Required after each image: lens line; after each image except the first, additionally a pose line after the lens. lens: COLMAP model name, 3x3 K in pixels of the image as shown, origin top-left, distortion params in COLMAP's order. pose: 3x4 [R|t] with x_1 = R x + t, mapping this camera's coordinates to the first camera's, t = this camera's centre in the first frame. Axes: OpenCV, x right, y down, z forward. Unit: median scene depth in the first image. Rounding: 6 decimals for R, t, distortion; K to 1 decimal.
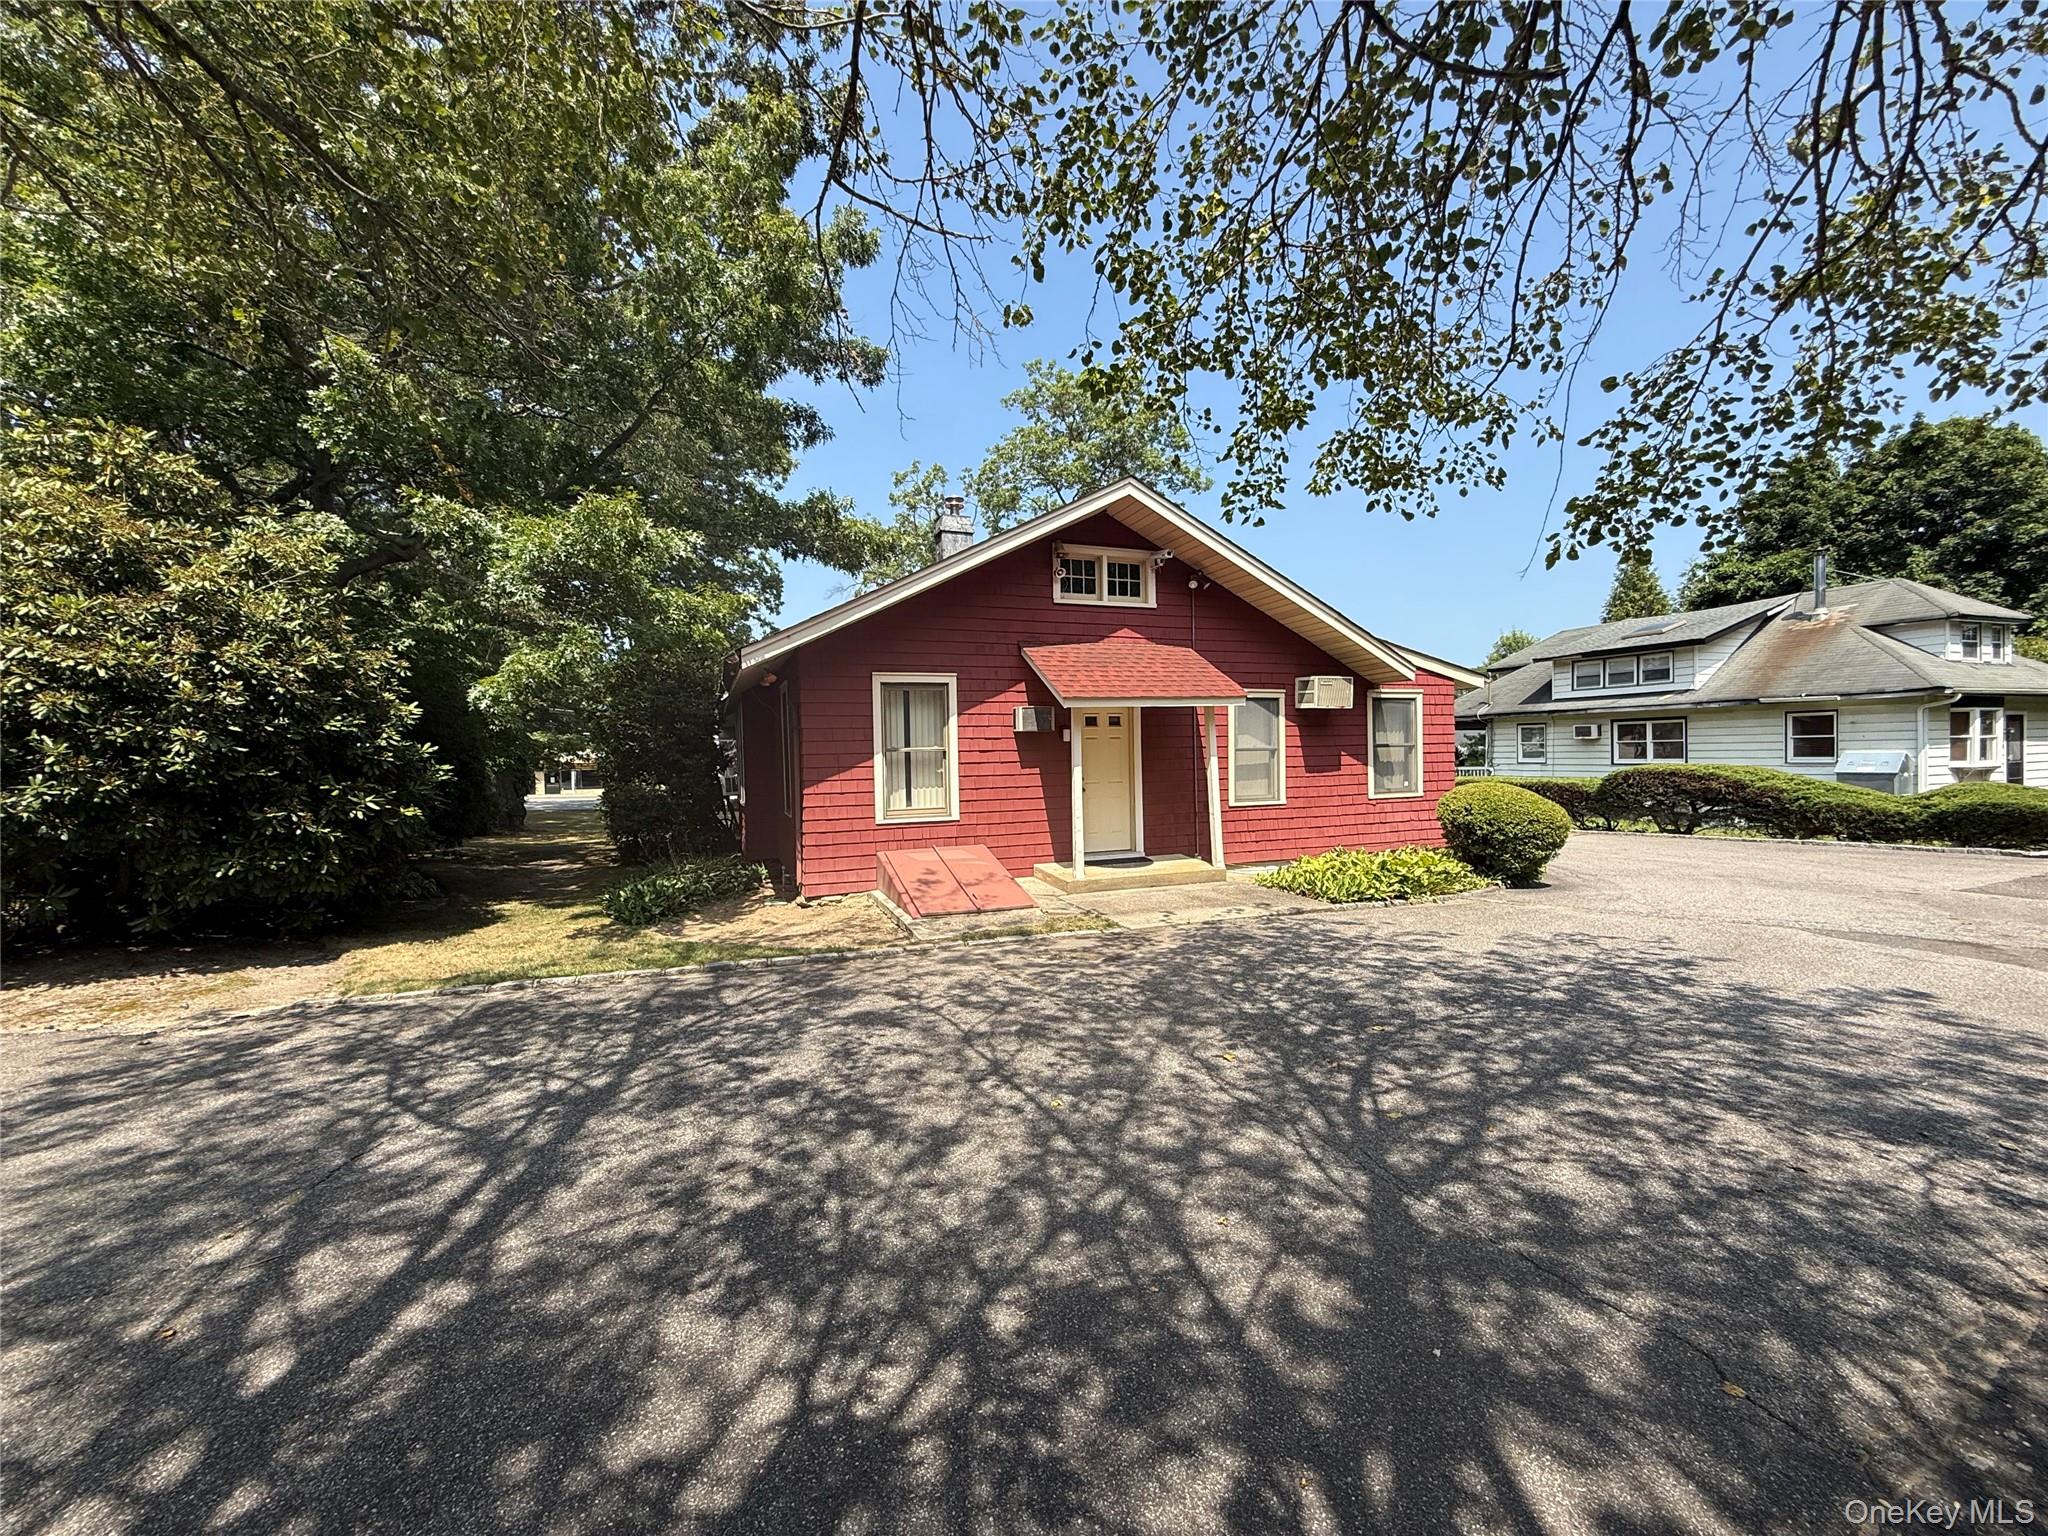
lens RADIAL K [[814.8, 0, 1024.0], [0, 814.8, 768.0], [0, 0, 1]] dist [-0.001032, -0.000142]
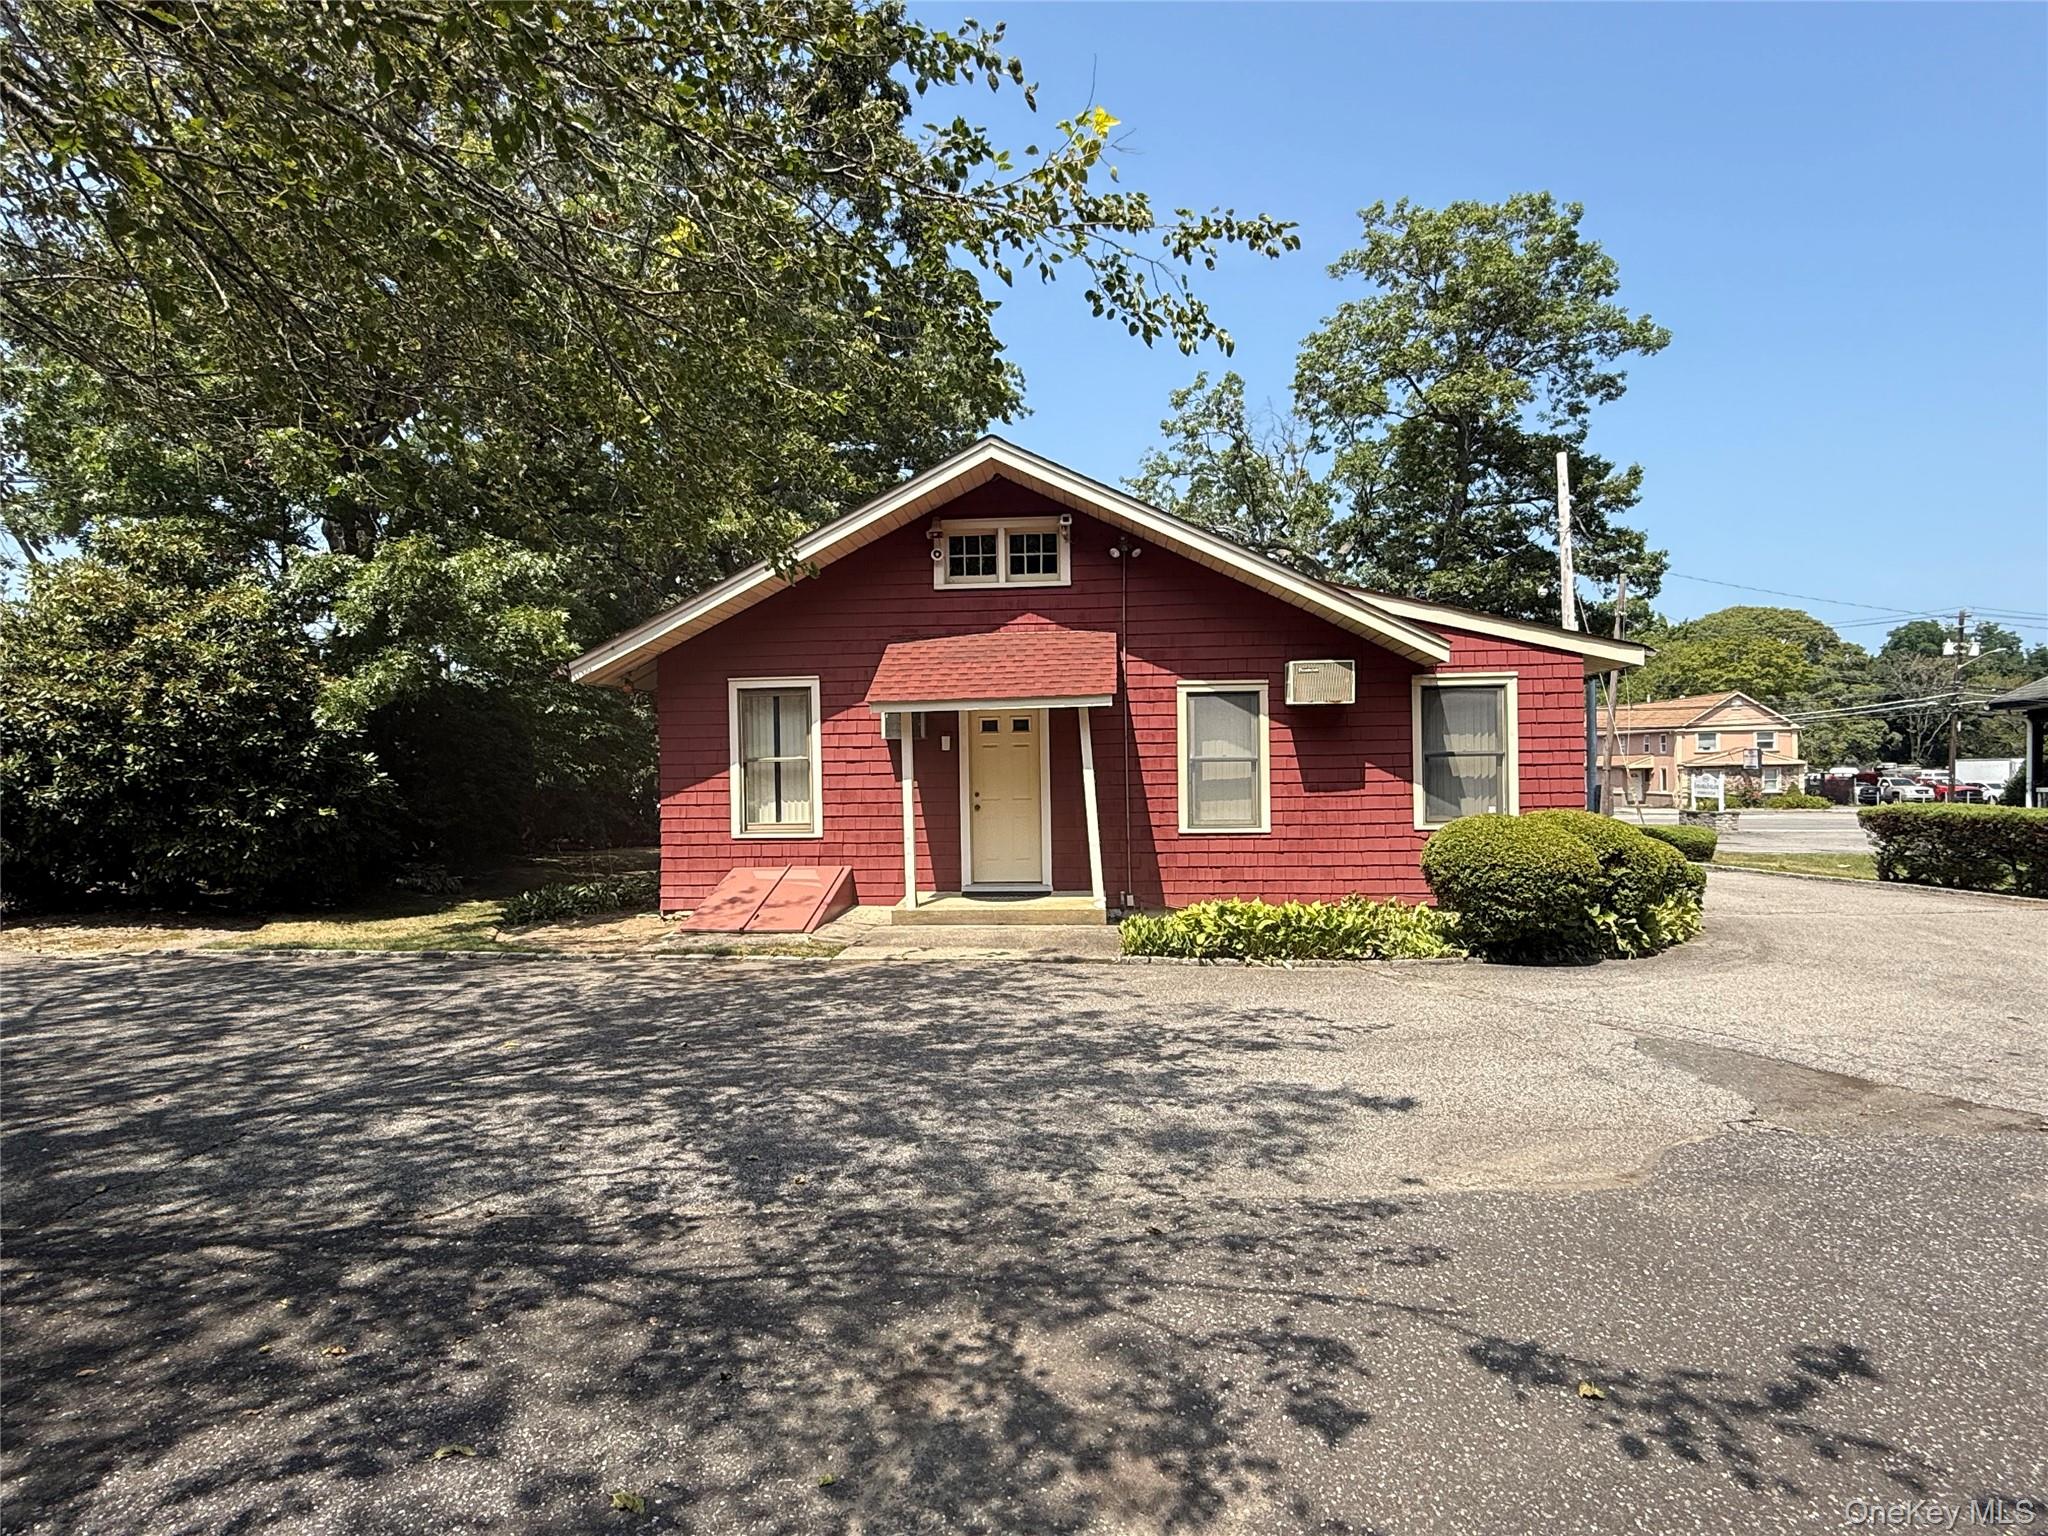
lens RADIAL K [[1130.9, 0, 1024.0], [0, 1130.9, 768.0], [0, 0, 1]] dist [-0.001509, 0.000159]
pose [[0.900923, 0.005792, -0.433941, 0.795886], [-0.009896, 0.999925, -0.007200, -0.007905], [0.433867, 0.010781, 0.900912, -0.042059]]
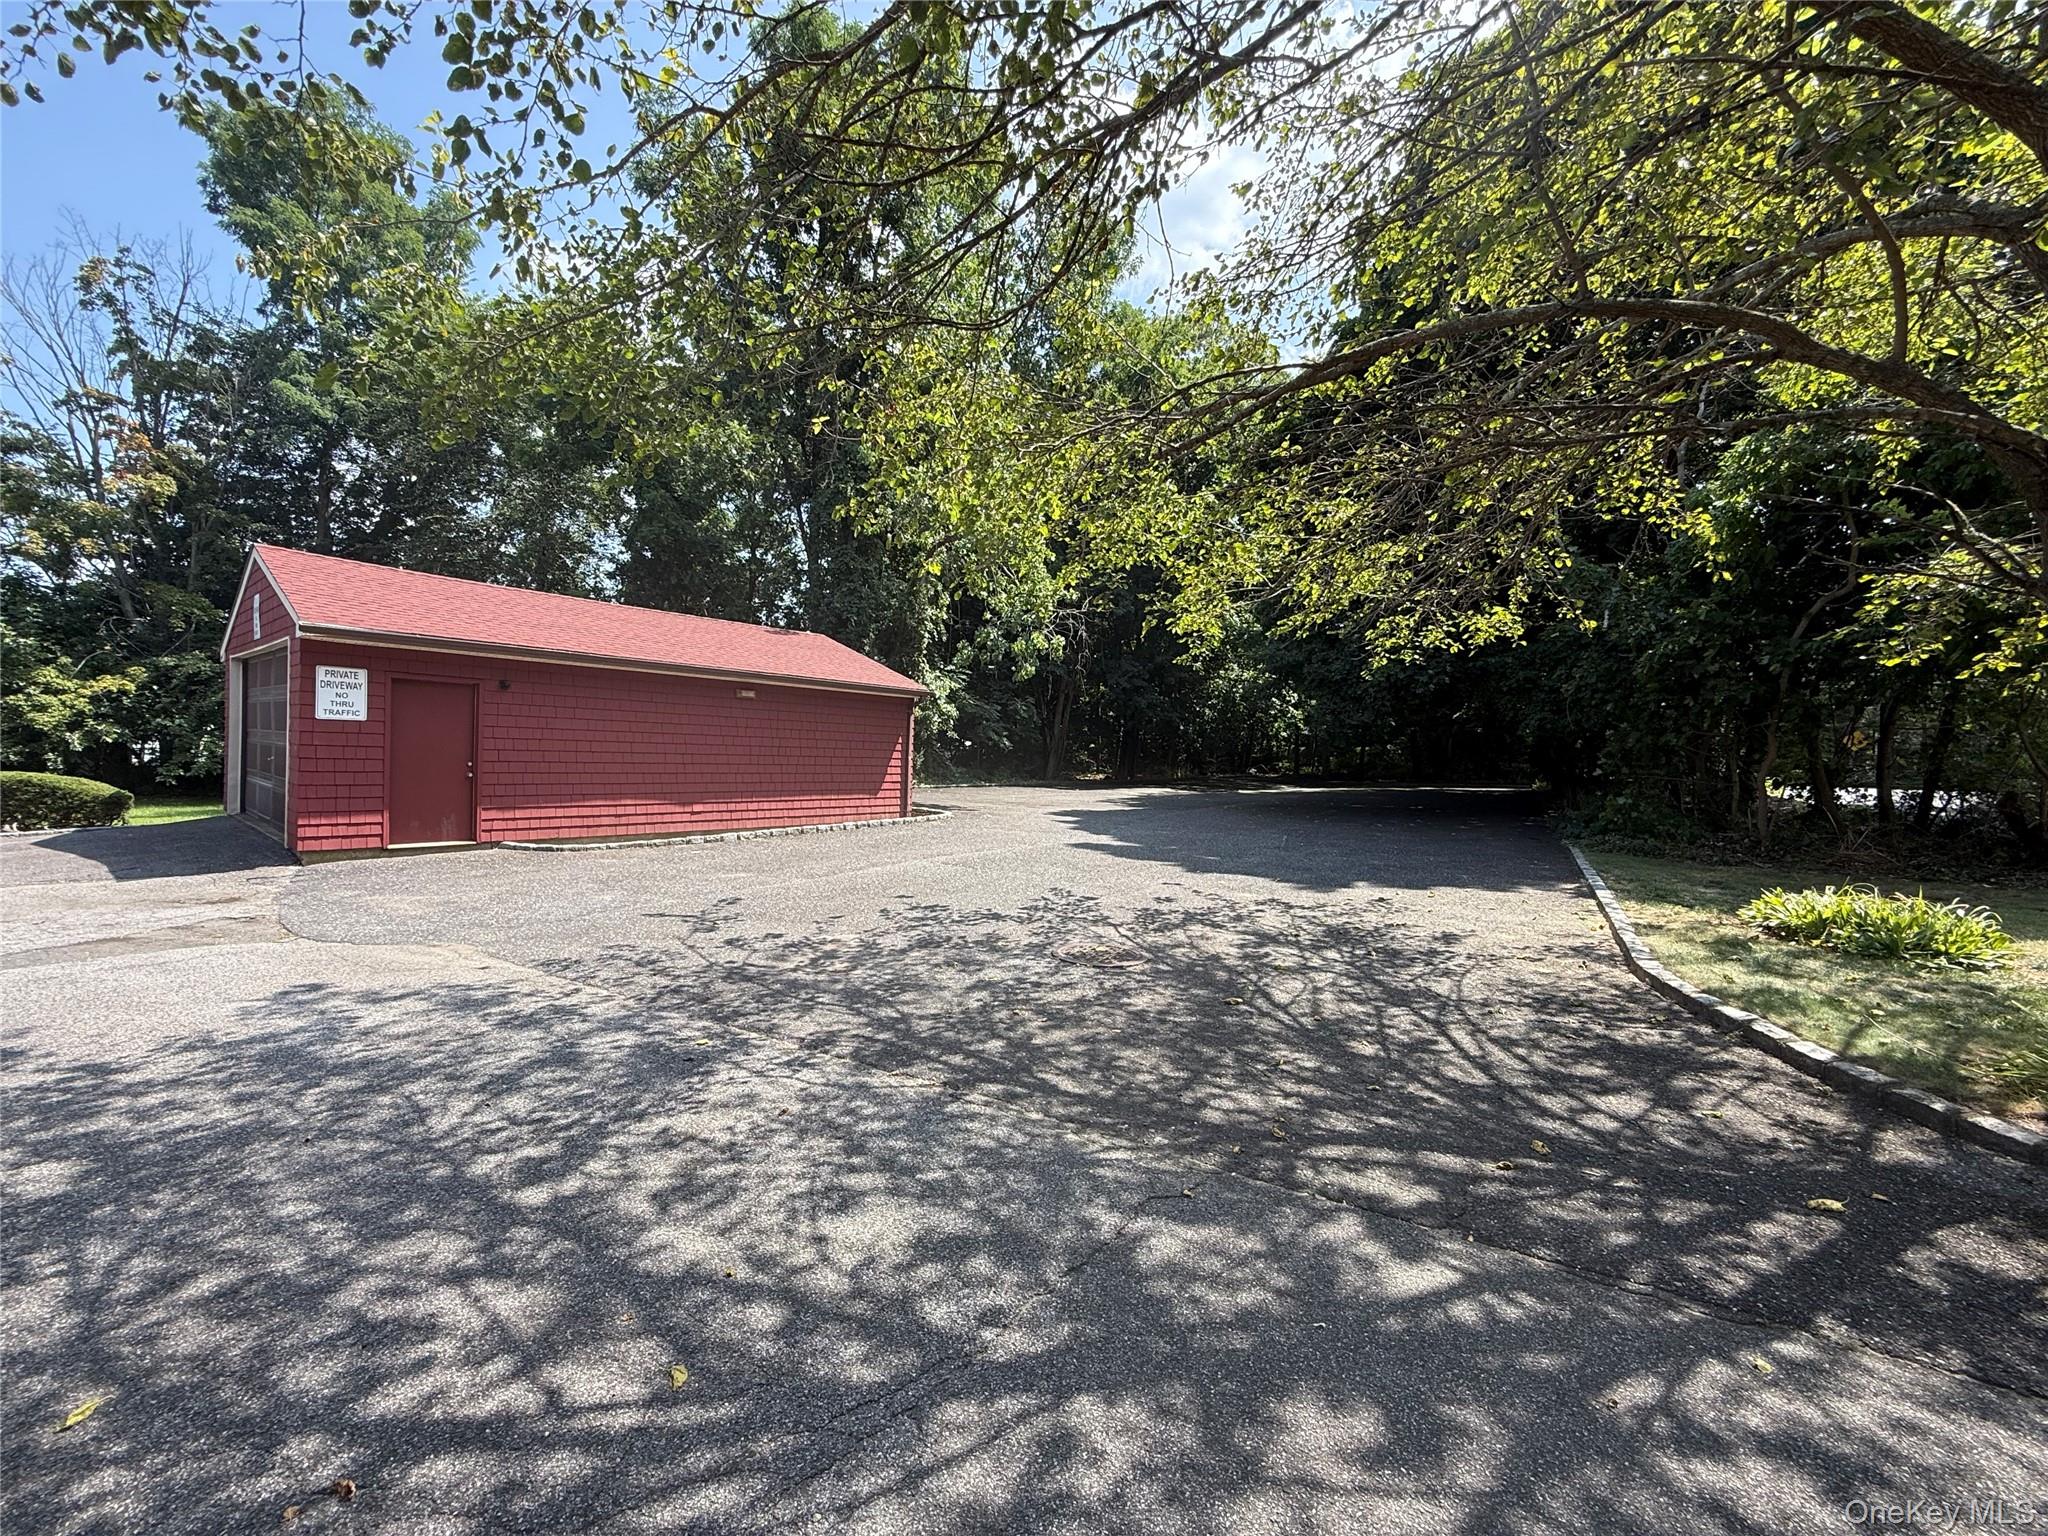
lens RADIAL K [[825.8, 0, 1008.5], [0, 825.8, 765.0], [0, 0, 1]] dist [0.003589, 0.000594]
pose [[-0.451620, -0.012858, 0.892118, -0.050377], [-0.009360, 0.999909, 0.009673, 0.008585], [-0.892161, -0.003982, -0.451700, 0.449090]]
